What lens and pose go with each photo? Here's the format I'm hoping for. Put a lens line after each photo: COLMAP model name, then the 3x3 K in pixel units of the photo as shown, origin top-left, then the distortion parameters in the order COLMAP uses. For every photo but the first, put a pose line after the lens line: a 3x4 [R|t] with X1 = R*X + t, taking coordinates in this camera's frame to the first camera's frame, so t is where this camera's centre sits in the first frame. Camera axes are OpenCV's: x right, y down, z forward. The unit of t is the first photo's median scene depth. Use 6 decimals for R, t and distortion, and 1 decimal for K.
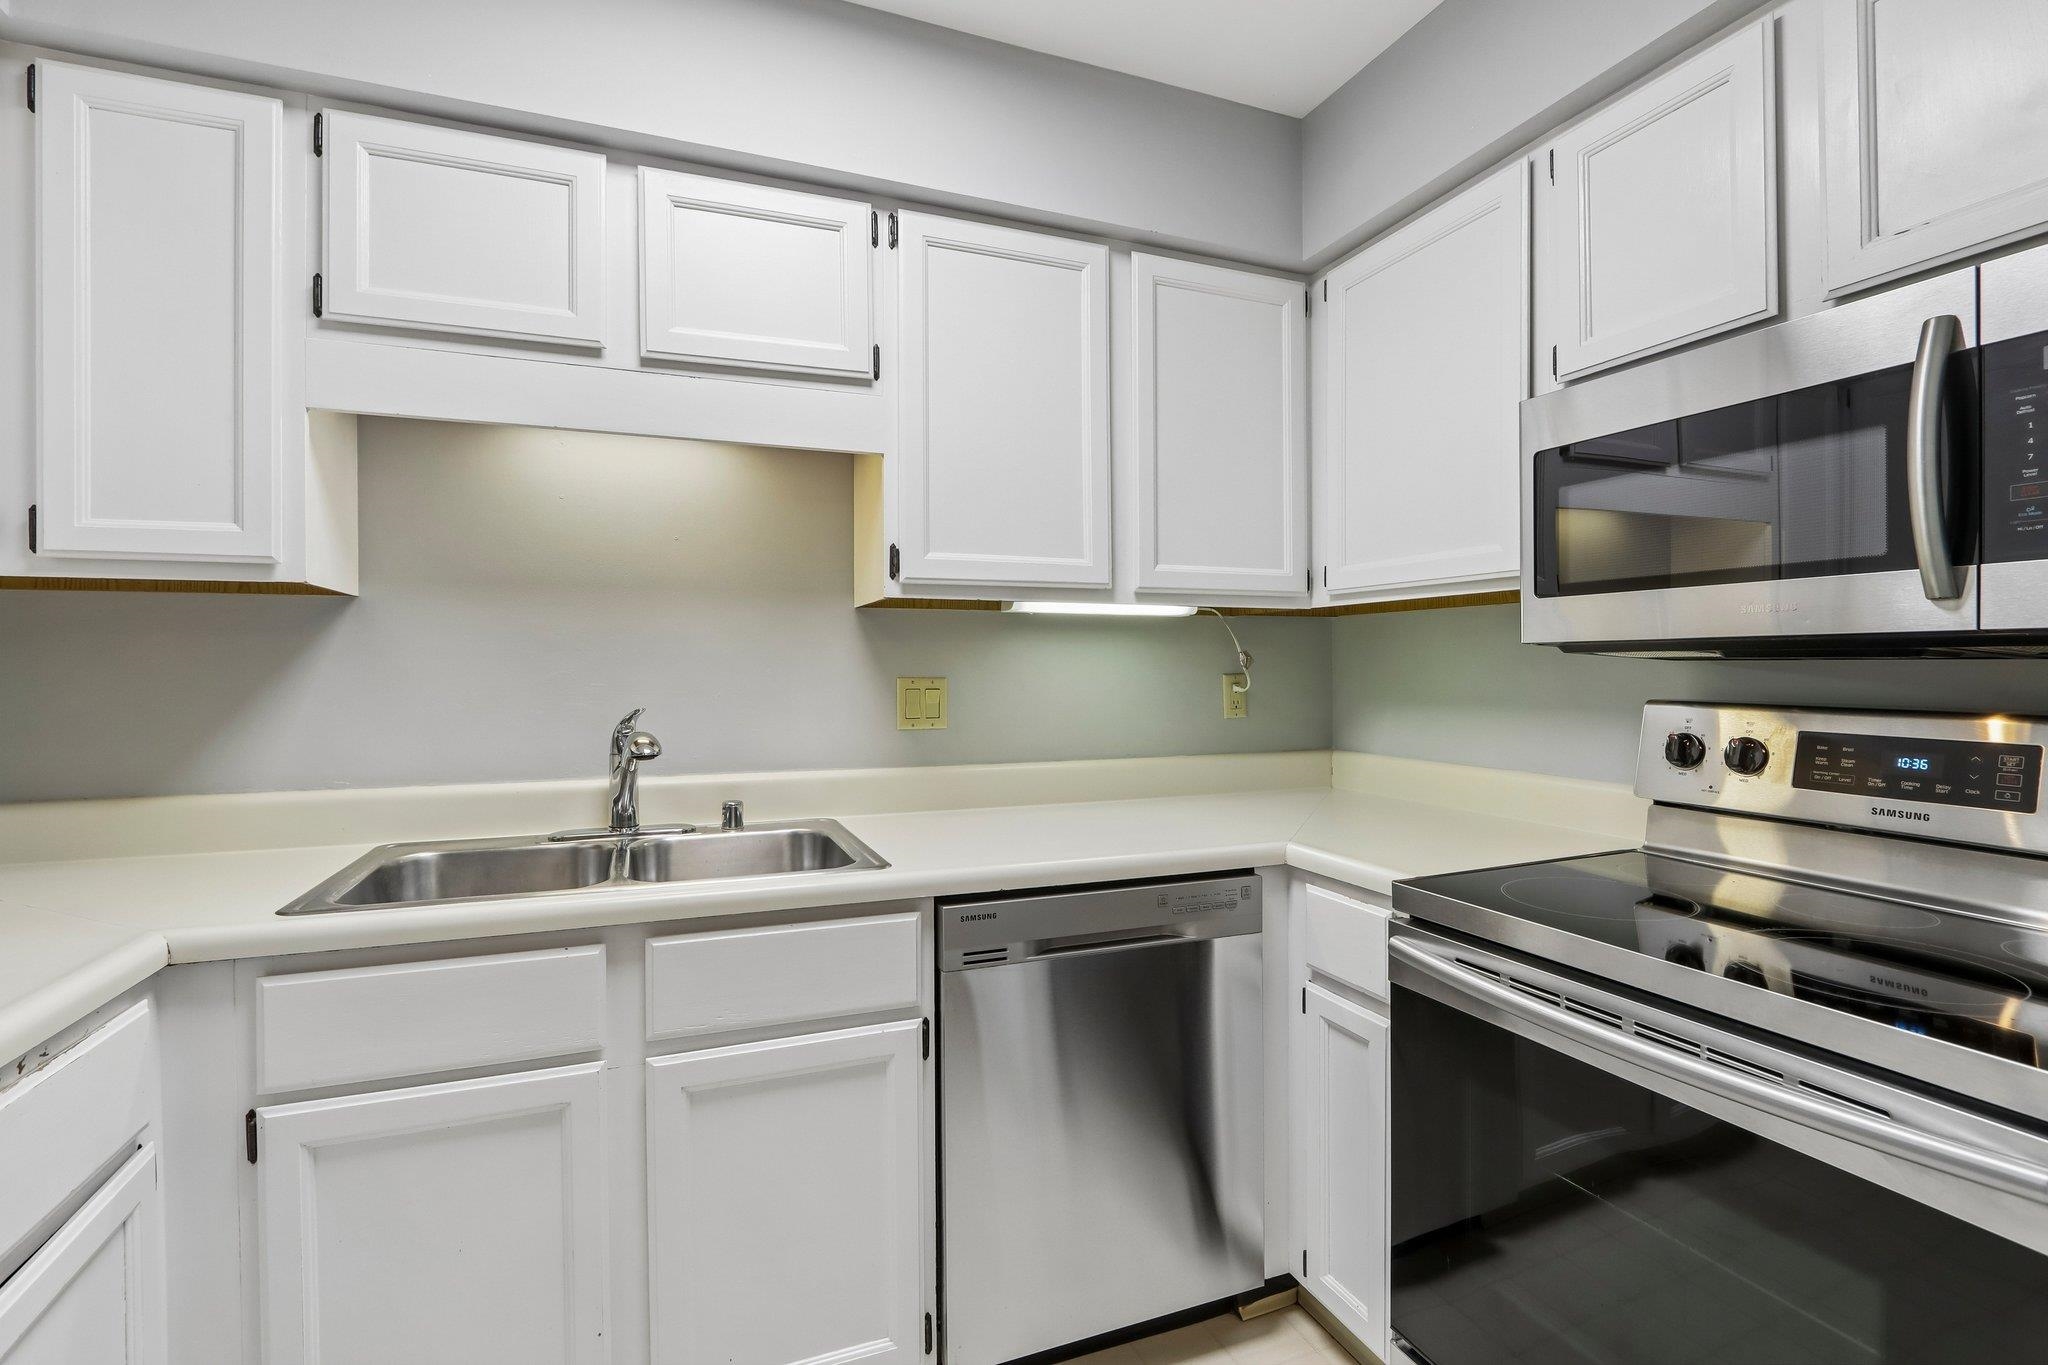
lens RADIAL K [[947.1, 0, 1020.7], [0, 947.1, 672.8], [0, 0, 1]] dist [-0.014691, 0.002535]
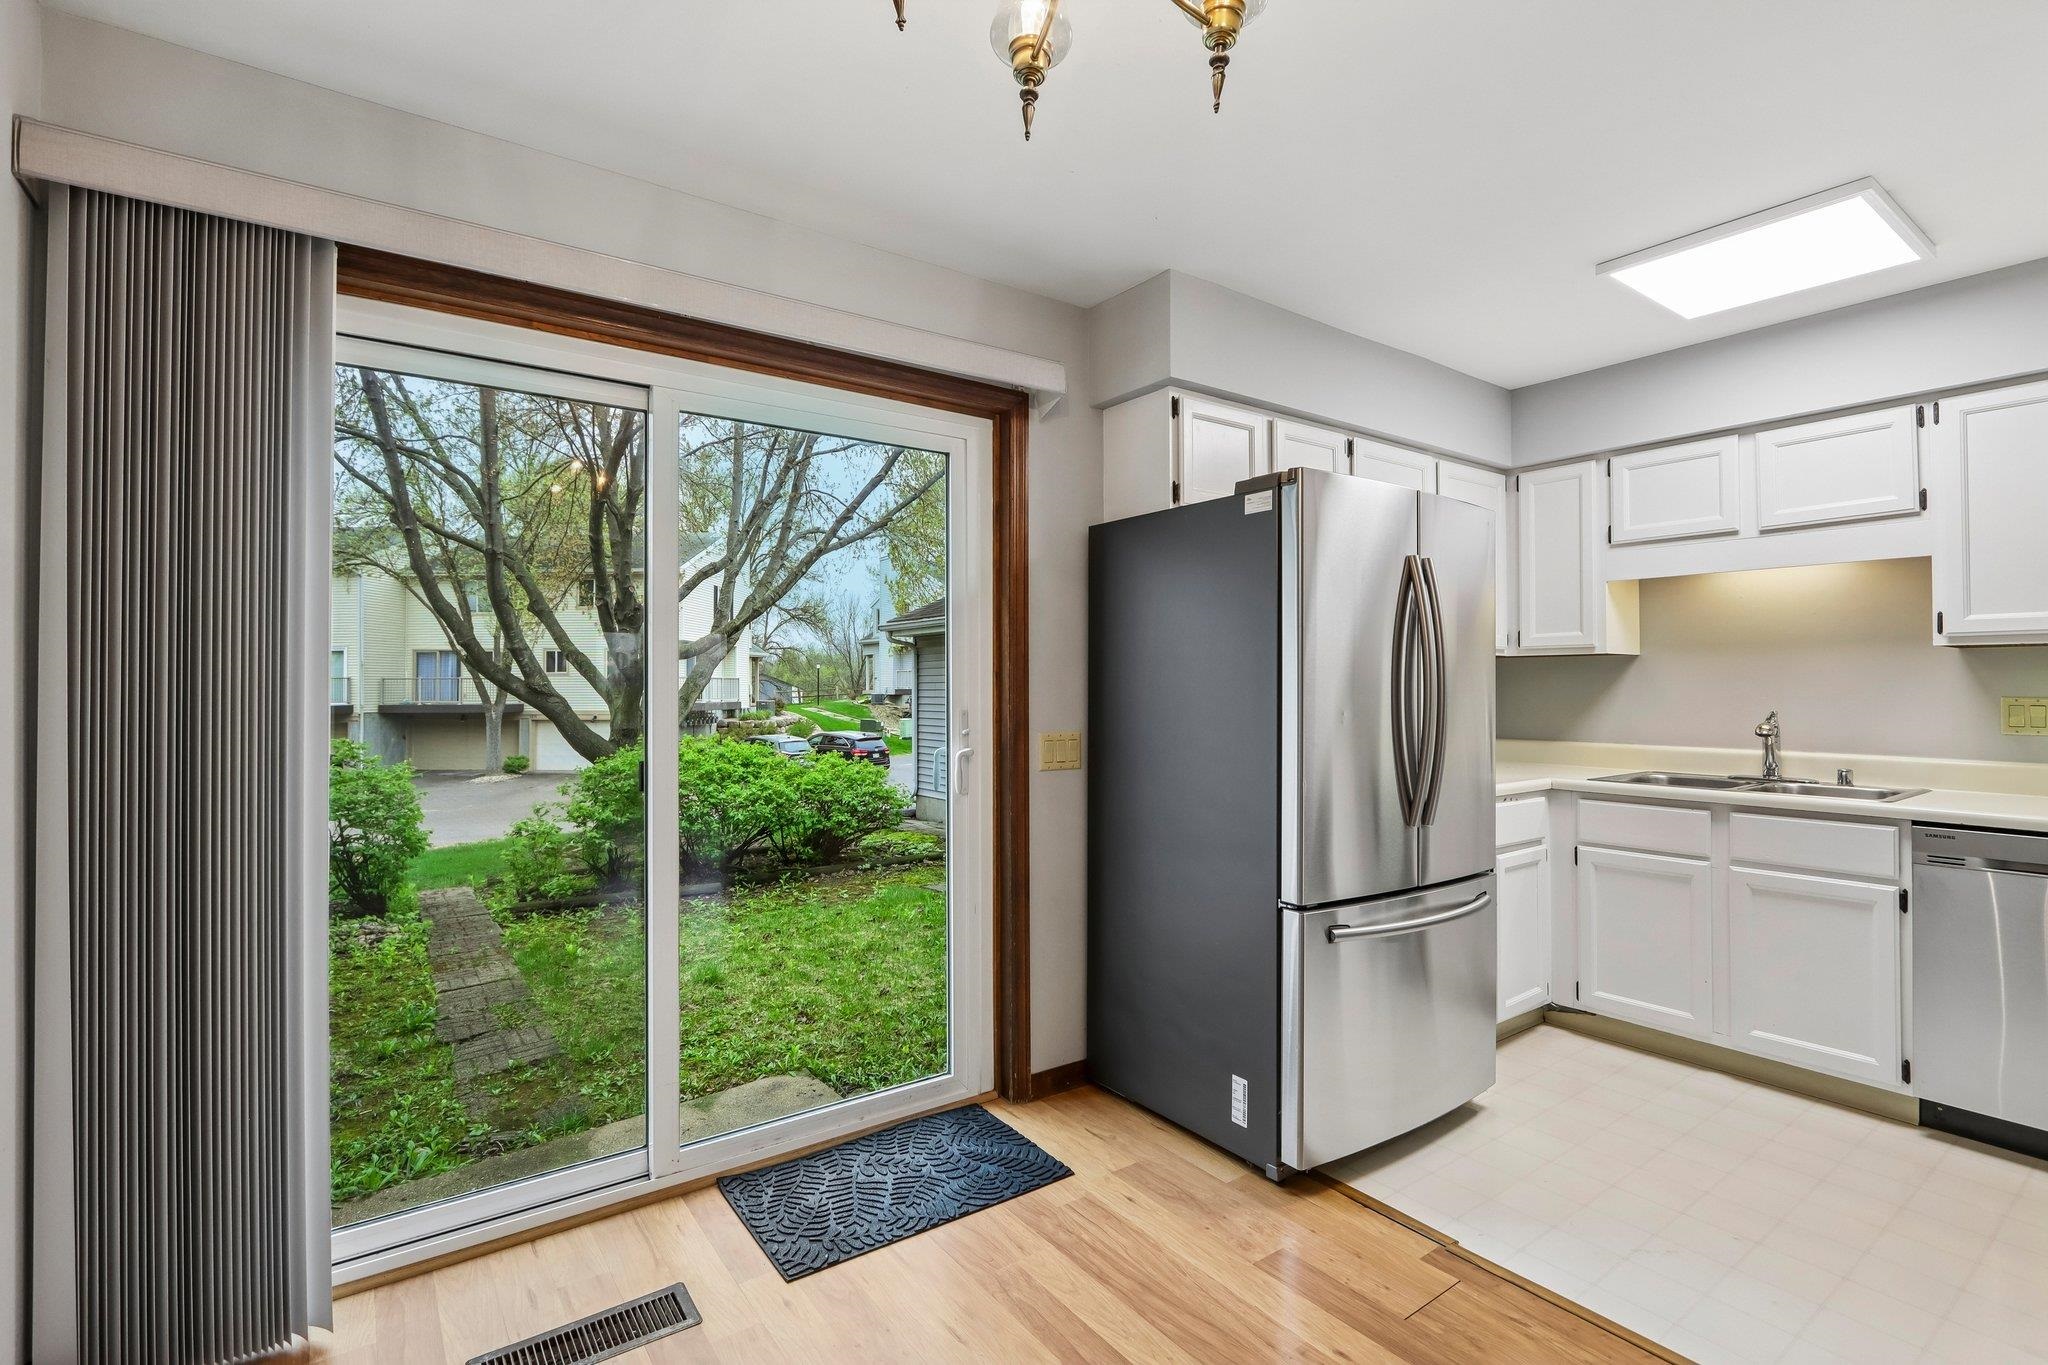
lens RADIAL K [[947.1, 0, 1026.4], [0, 947.1, 676.0], [0, 0, 1]] dist [-0.014691, 0.002535]
pose [[0.248280, -0.010472, -0.968632, 1.117224], [-0.004458, 0.999919, -0.011953, -0.003825], [0.968678, 0.007286, 0.248213, -0.963787]]
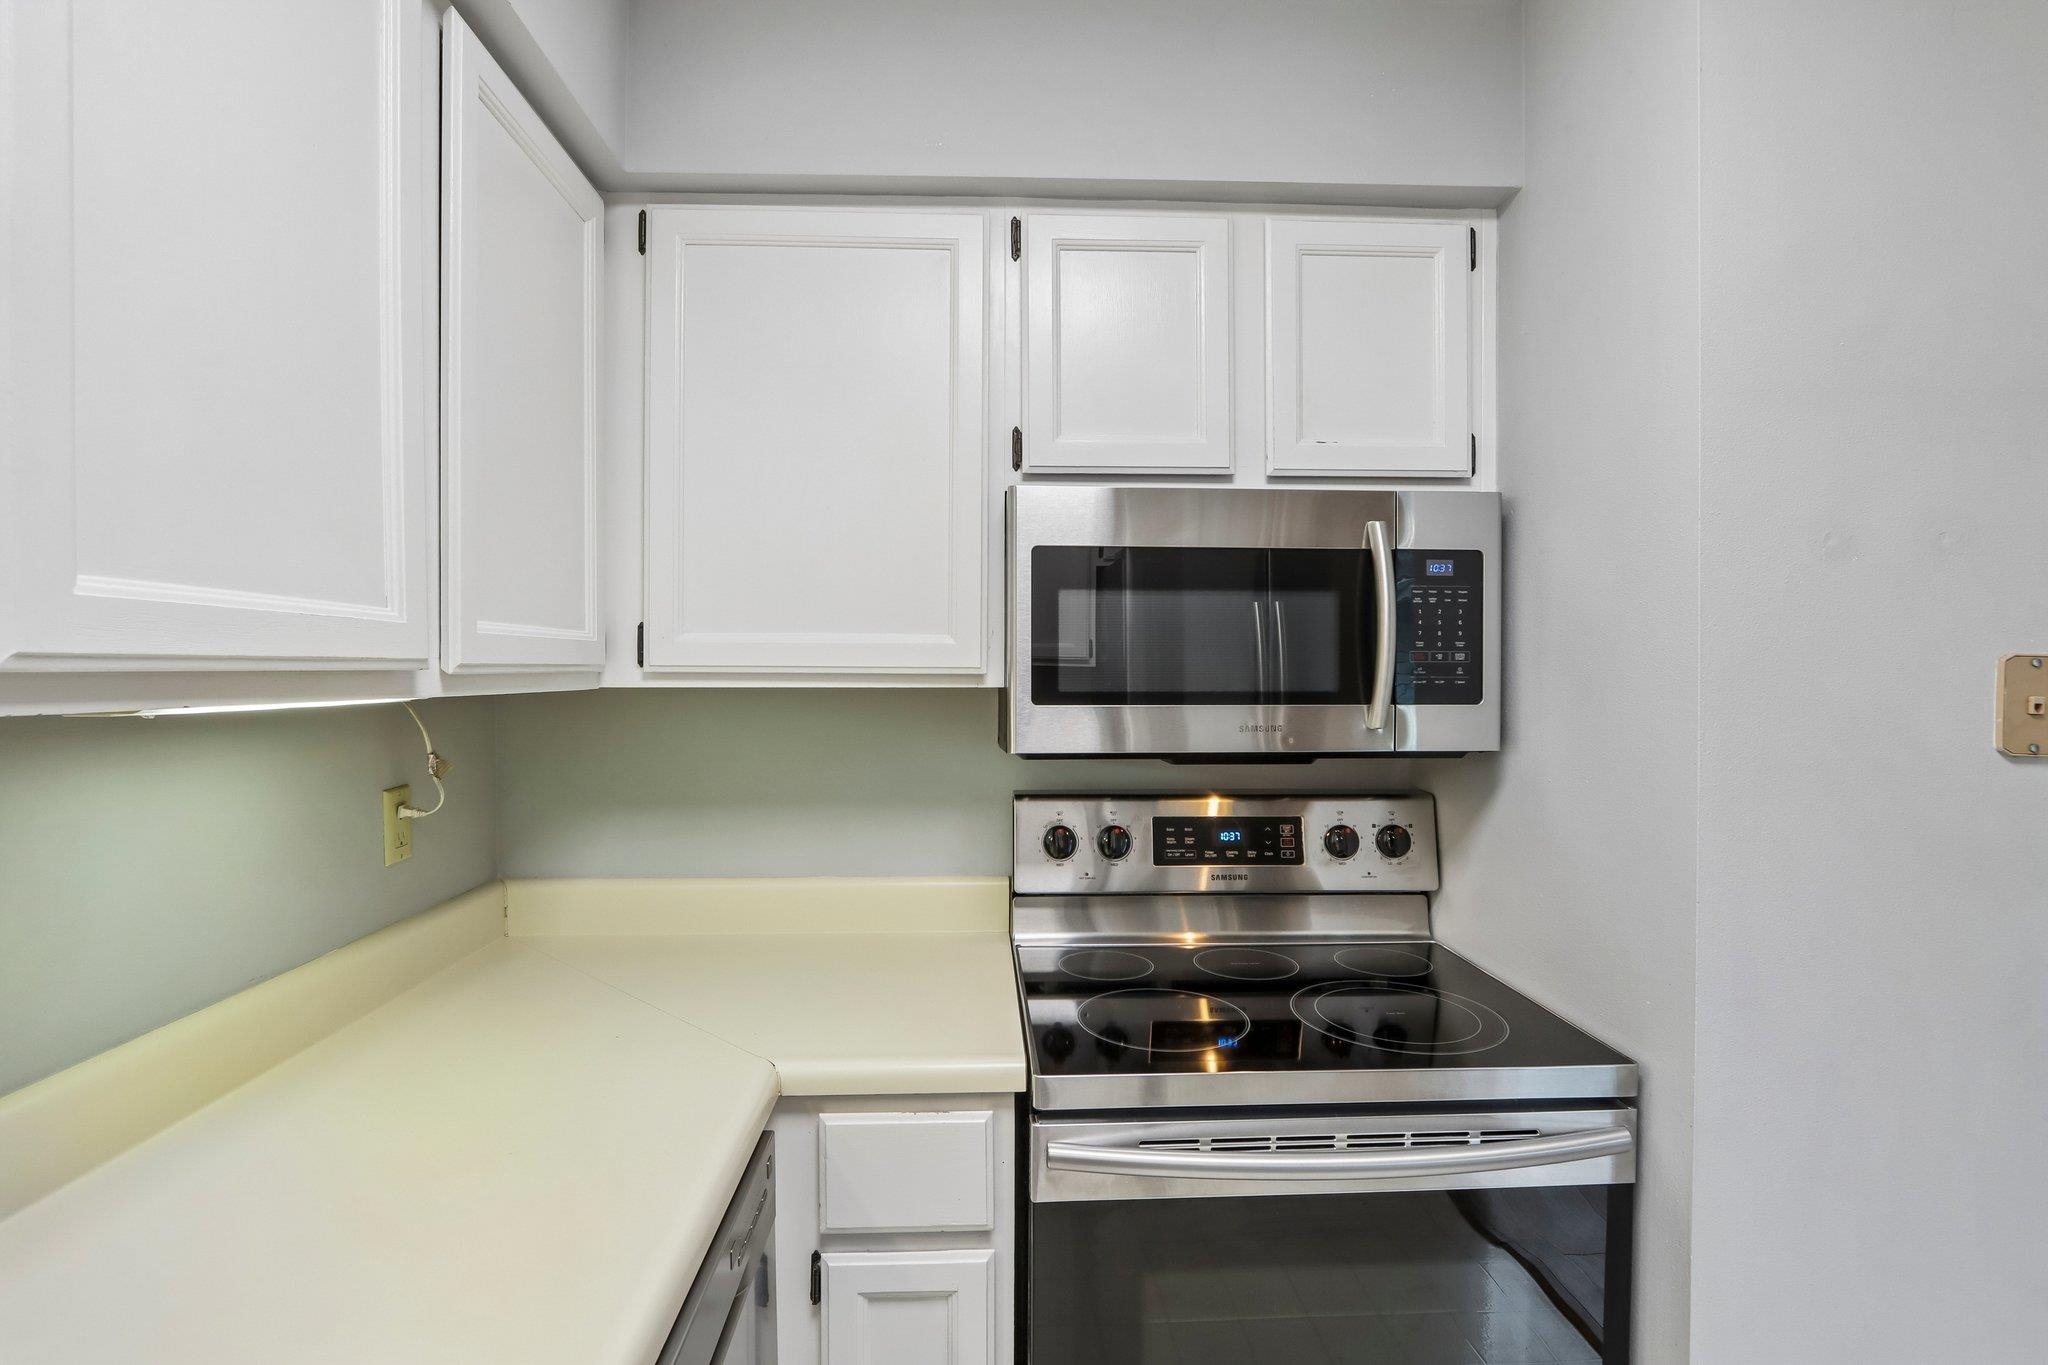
lens RADIAL K [[947.1, 0, 1024.5], [0, 947.1, 685.4], [0, 0, 1]] dist [-0.014691, 0.002535]
pose [[0.311415, -0.007011, 0.950248, -0.315640], [0.003228, 0.999975, 0.006320, -0.098303], [-0.950268, 0.001099, 0.311430, 0.674375]]
